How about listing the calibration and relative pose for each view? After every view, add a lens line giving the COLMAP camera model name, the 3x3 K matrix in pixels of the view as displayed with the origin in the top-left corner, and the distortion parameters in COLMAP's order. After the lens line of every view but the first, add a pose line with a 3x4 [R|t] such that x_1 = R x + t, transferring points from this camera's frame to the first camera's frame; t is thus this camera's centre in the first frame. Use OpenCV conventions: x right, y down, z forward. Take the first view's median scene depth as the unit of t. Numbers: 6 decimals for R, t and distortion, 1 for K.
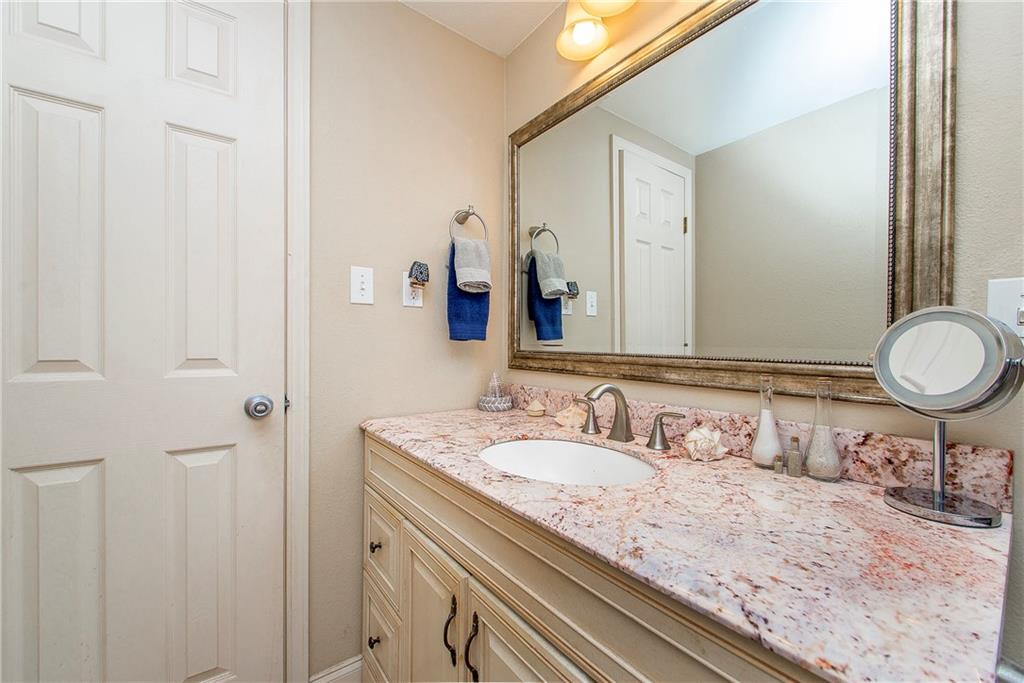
lens RADIAL K [[425.1, 0, 512.0], [0, 425.1, 341.5], [0, 0, 1]] dist [0.013695, -0.009818]
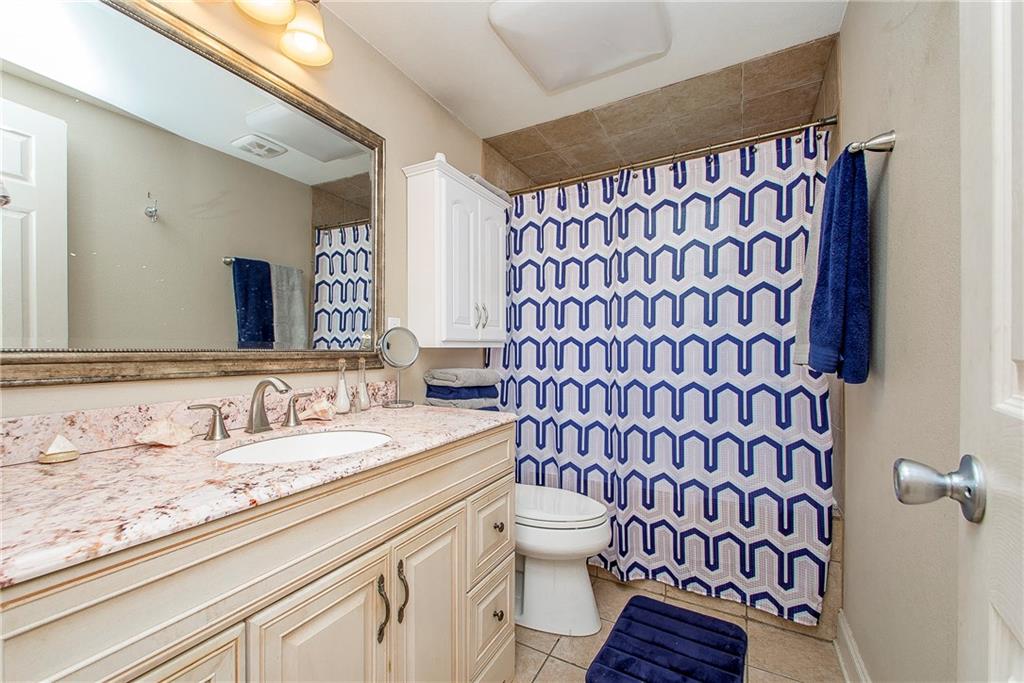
lens RADIAL K [[425.1, 0, 512.0], [0, 425.1, 341.5], [0, 0, 1]] dist [0.013695, -0.009818]
pose [[-0.375802, -0.003157, 0.926695, -1.030613], [-0.000816, 0.999995, 0.003075, 0.010497], [-0.926700, 0.000400, -0.375803, 0.916358]]
